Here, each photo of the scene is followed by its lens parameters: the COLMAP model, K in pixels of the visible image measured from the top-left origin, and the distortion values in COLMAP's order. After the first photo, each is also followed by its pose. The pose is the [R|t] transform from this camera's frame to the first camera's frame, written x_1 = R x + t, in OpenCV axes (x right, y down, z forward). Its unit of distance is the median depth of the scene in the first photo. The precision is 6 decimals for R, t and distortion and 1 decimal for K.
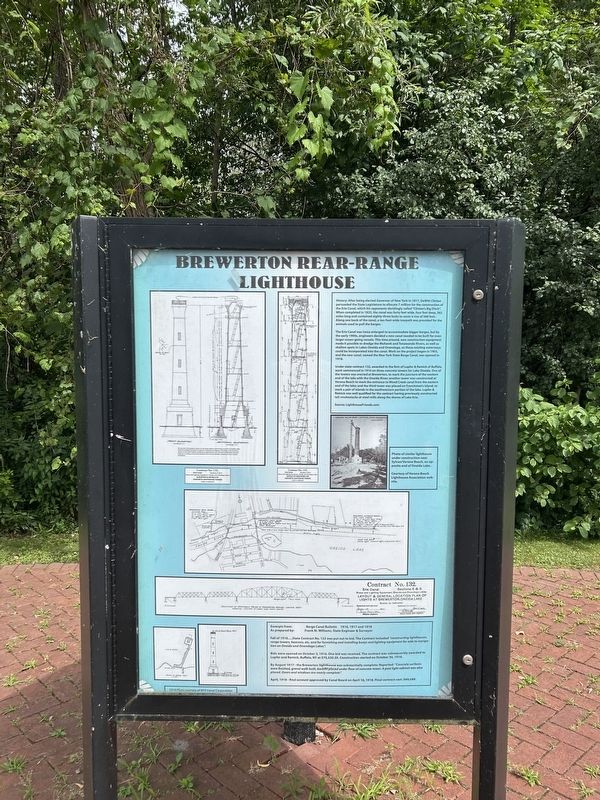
lens RADIAL K [[630.2, 0, 300.0], [0, 630.2, 400.0], [0, 0, 1]] dist [0.010932, -0.005088]
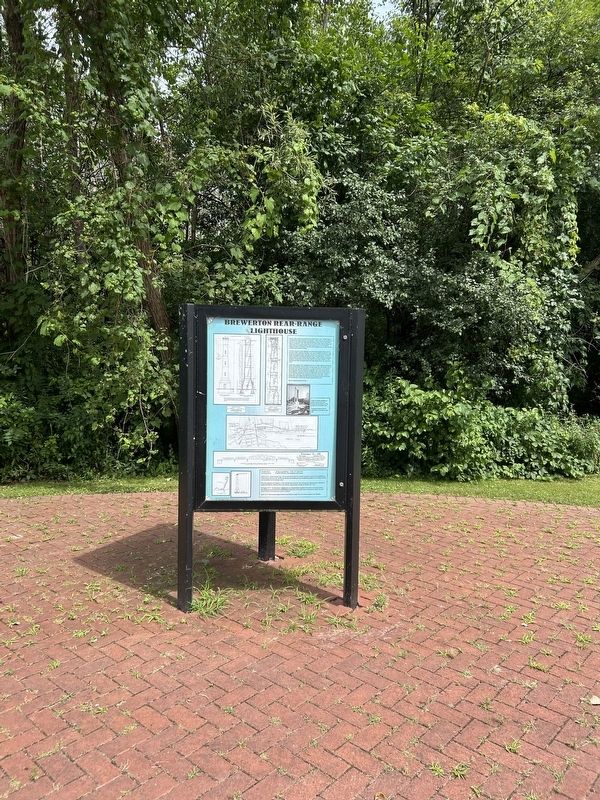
lens RADIAL K [[630.2, 0, 300.0], [0, 630.2, 400.0], [0, 0, 1]] dist [0.010932, -0.005088]
pose [[0.995276, 0.004799, 0.096965, -0.135031], [-0.005098, 0.999983, 0.002839, 0.074447], [-0.096949, -0.003320, 0.995284, -1.422826]]
